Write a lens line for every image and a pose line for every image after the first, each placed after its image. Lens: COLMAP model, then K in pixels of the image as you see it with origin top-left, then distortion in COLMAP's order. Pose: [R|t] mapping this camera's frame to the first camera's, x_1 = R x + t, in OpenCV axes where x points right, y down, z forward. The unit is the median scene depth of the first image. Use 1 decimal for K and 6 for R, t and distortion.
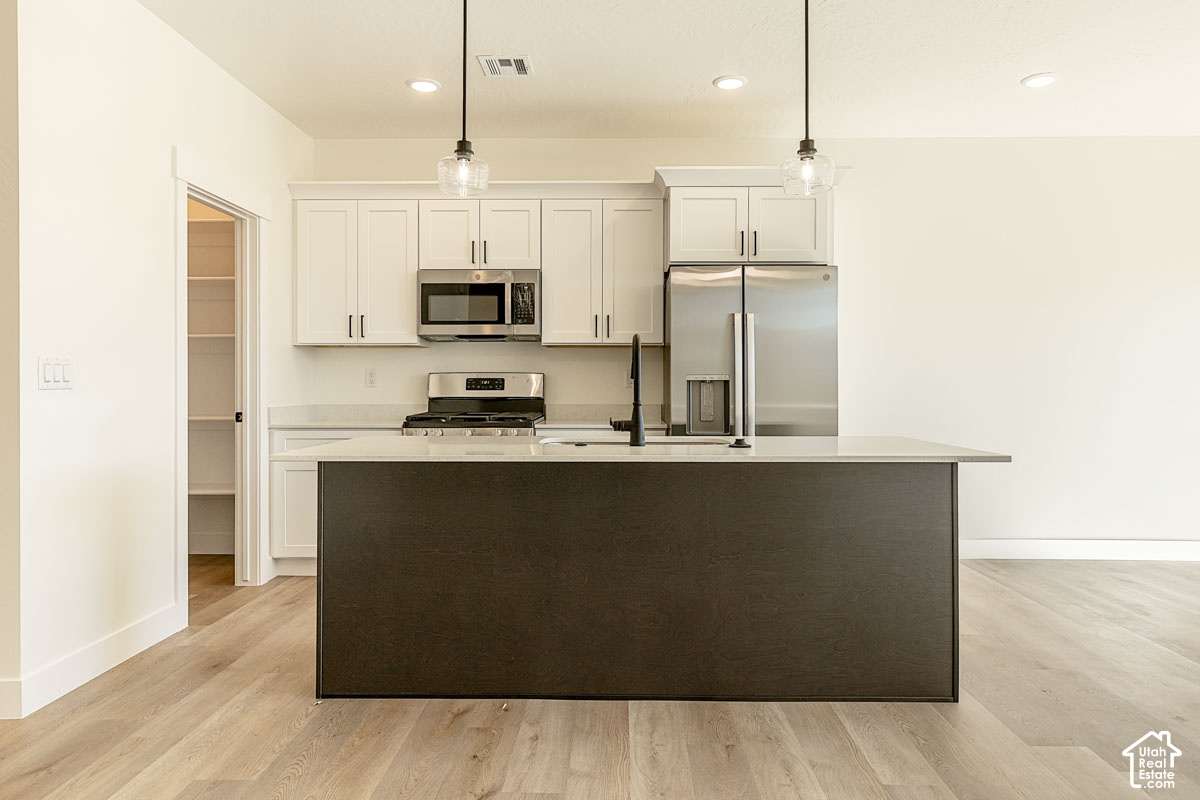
lens RADIAL K [[767.9, 0, 600.0], [0, 767.9, 400.0], [0, 0, 1]] dist [0.008572, 0.000747]
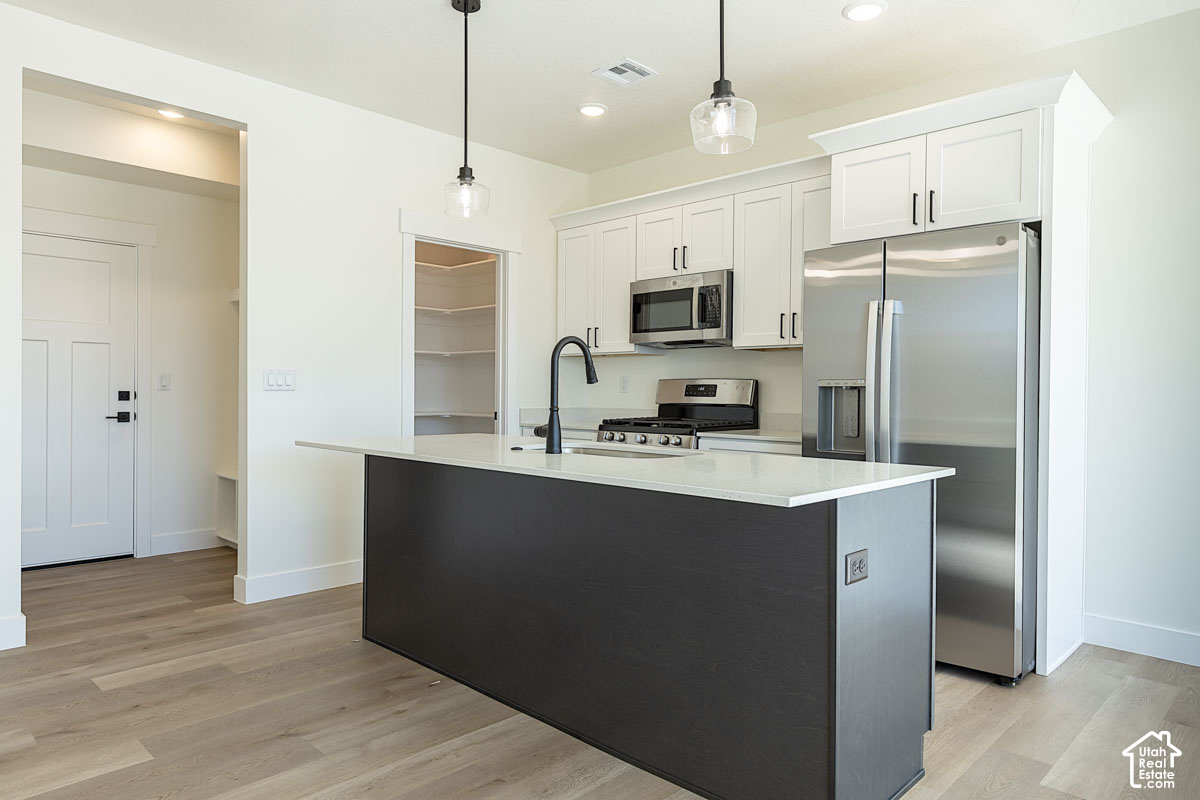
lens RADIAL K [[757.9, 0, 599.4], [0, 757.9, 405.9], [0, 0, 1]] dist [0.011978, 0.000430]
pose [[0.728601, 0.019666, -0.684656, 0.477767], [-0.021940, 0.999745, 0.005369, -0.003691], [0.684587, 0.011110, 0.728847, 0.226459]]
